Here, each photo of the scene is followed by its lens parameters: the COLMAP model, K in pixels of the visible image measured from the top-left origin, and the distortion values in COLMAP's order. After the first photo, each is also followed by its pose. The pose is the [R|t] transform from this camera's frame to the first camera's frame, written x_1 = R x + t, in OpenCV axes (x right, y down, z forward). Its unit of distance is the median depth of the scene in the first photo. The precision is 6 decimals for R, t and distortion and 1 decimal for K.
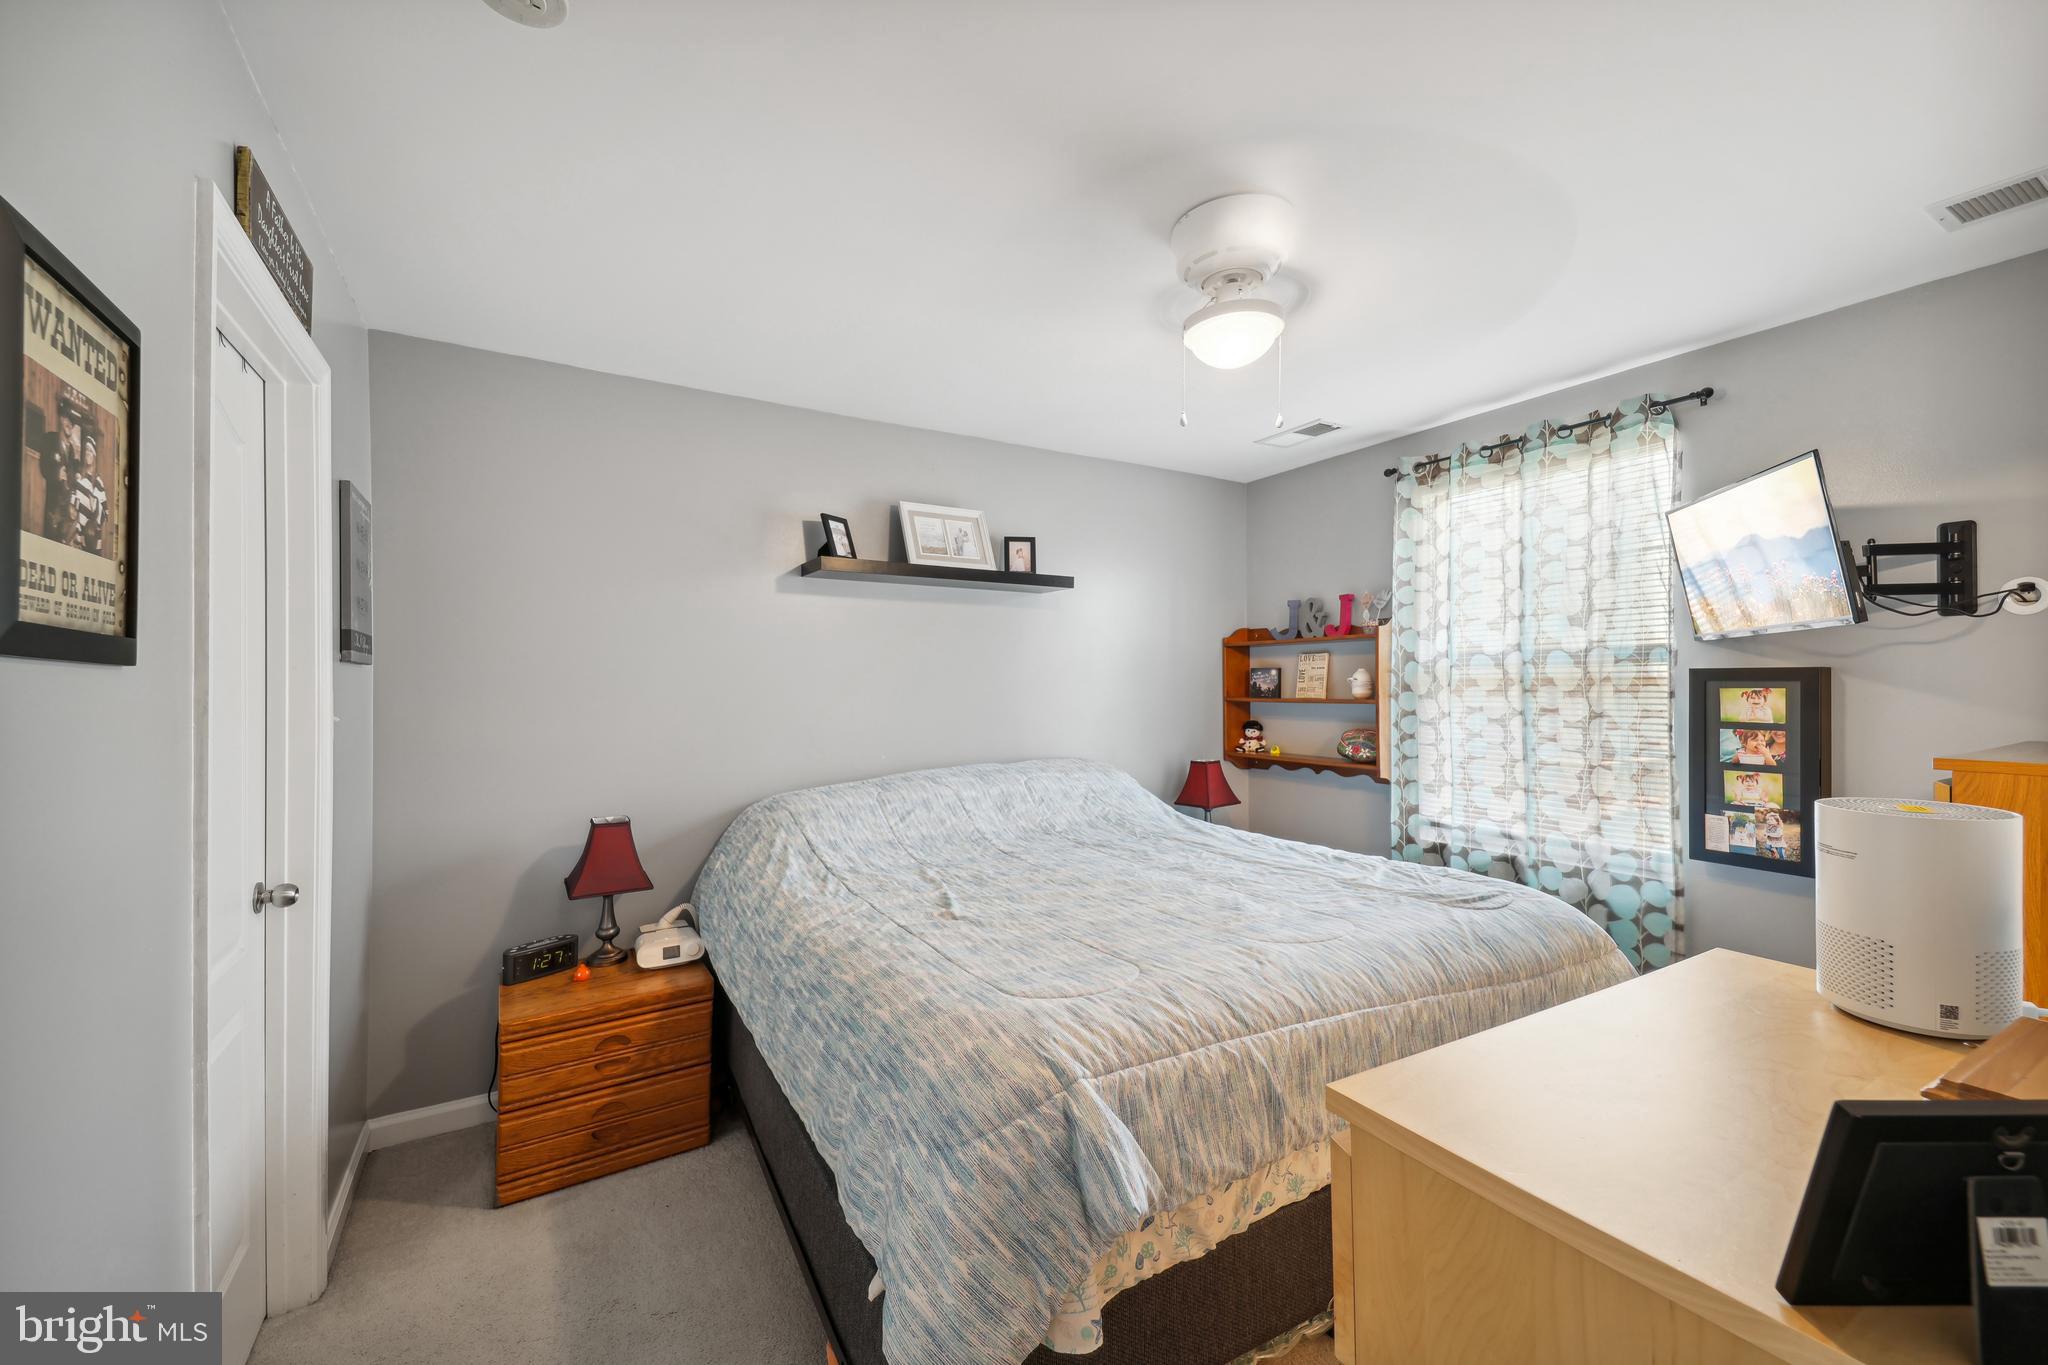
lens RADIAL K [[829.9, 0, 1016.2], [0, 829.9, 688.5], [0, 0, 1]] dist [-0.017968, -0.000883]
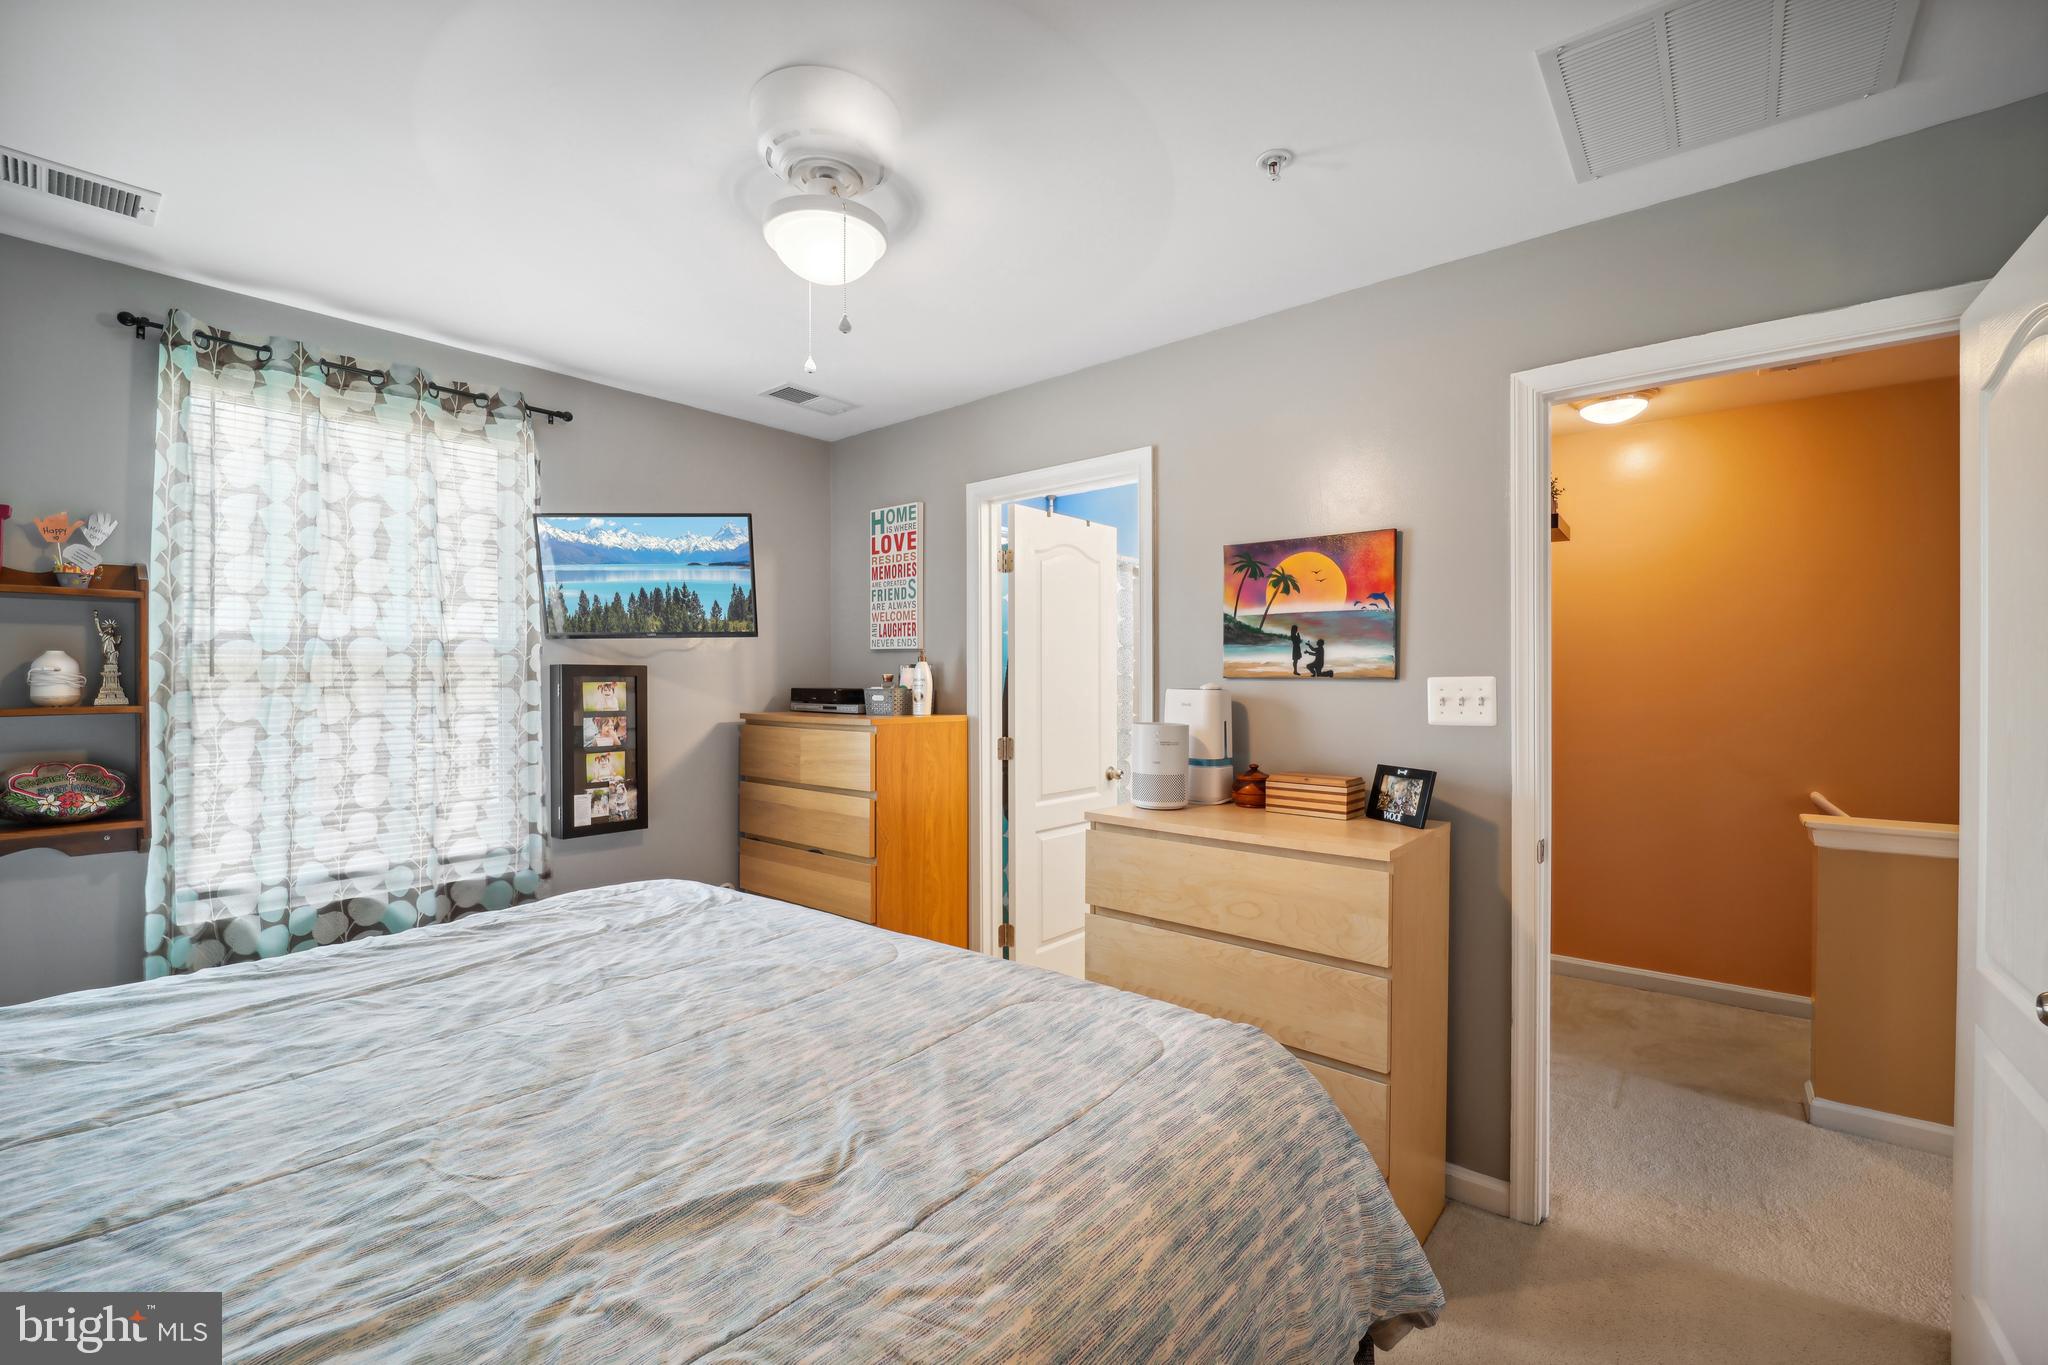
lens RADIAL K [[834.7, 0, 1022.7], [0, 834.7, 674.6], [0, 0, 1]] dist [-0.003091, -0.000339]
pose [[-0.342929, 0.003347, 0.939355, -0.446416], [0.004680, 0.999987, -0.001854, -0.006143], [-0.939350, 0.003761, -0.342941, 0.842624]]
